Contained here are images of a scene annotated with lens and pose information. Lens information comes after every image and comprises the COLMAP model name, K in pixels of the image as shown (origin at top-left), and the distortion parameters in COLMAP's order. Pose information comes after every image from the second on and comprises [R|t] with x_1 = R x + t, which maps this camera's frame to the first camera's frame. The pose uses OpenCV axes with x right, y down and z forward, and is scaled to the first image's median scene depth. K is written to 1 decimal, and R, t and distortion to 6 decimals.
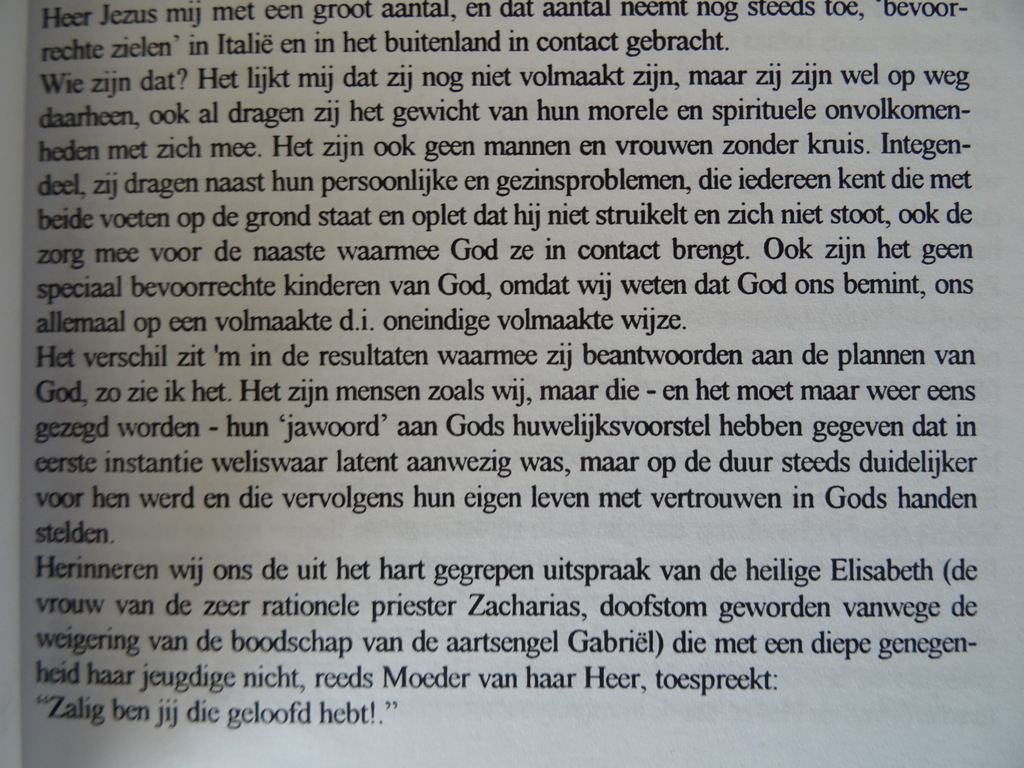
lens RADIAL K [[705.7, 0, 517.3], [0, 705.7, 345.4], [0, 0, 1]] dist [0.005516, -0.025118]
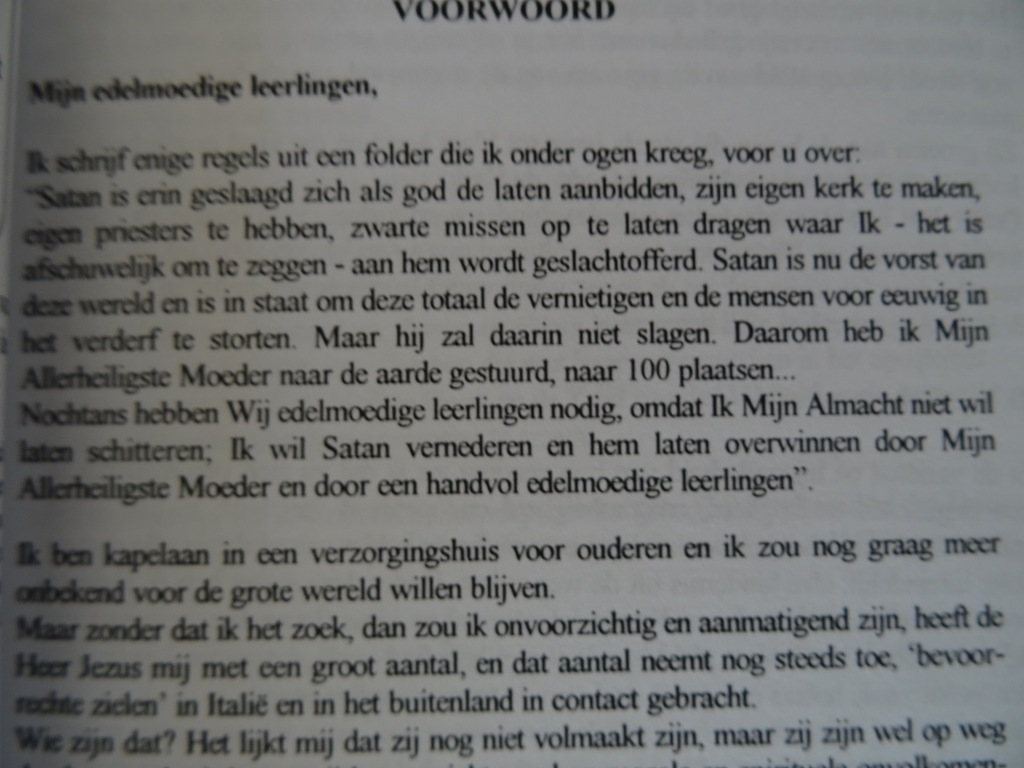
lens RADIAL K [[705.7, 0, 512.2], [0, 705.7, 359.9], [0, 0, 1]] dist [0.005516, -0.025118]
pose [[0.999764, -0.003438, 0.021474, -0.043748], [0.004261, 0.999253, -0.038409, -0.846166], [-0.021326, 0.038491, 0.999031, 0.049982]]
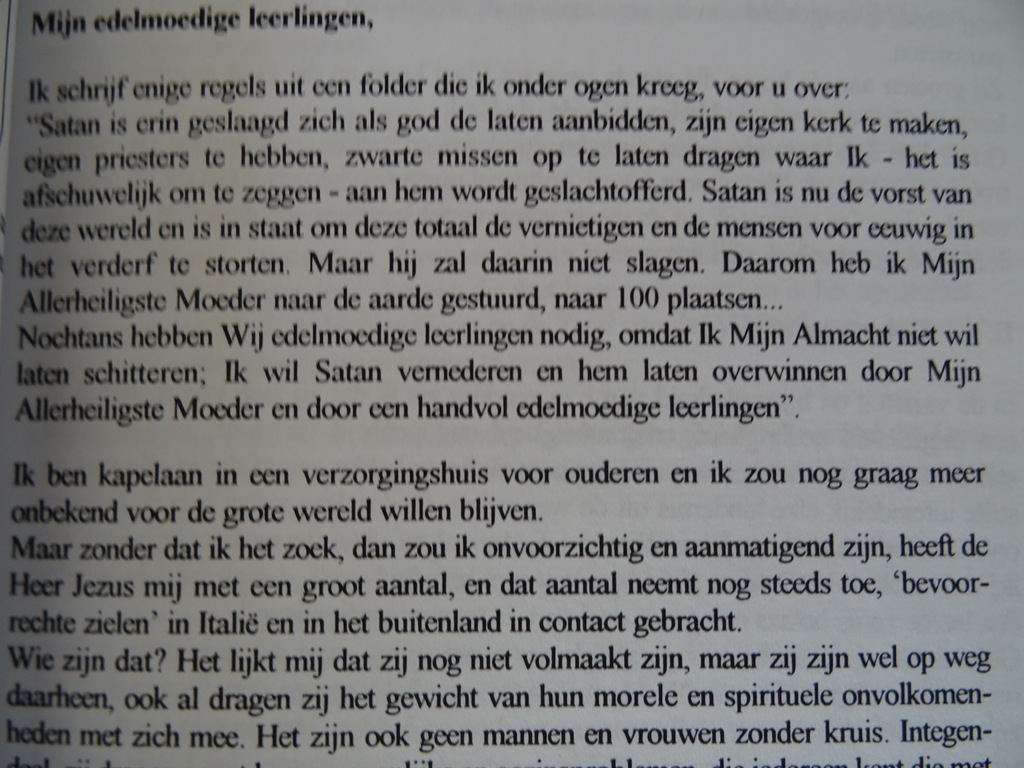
lens RADIAL K [[705.7, 0, 517.2], [0, 705.7, 371.0], [0, 0, 1]] dist [0.005516, -0.025118]
pose [[0.999798, 0.005124, 0.019439, -0.022365], [-0.004320, 0.999143, -0.041170, -0.727810], [-0.019633, 0.041077, 0.998963, 0.041668]]
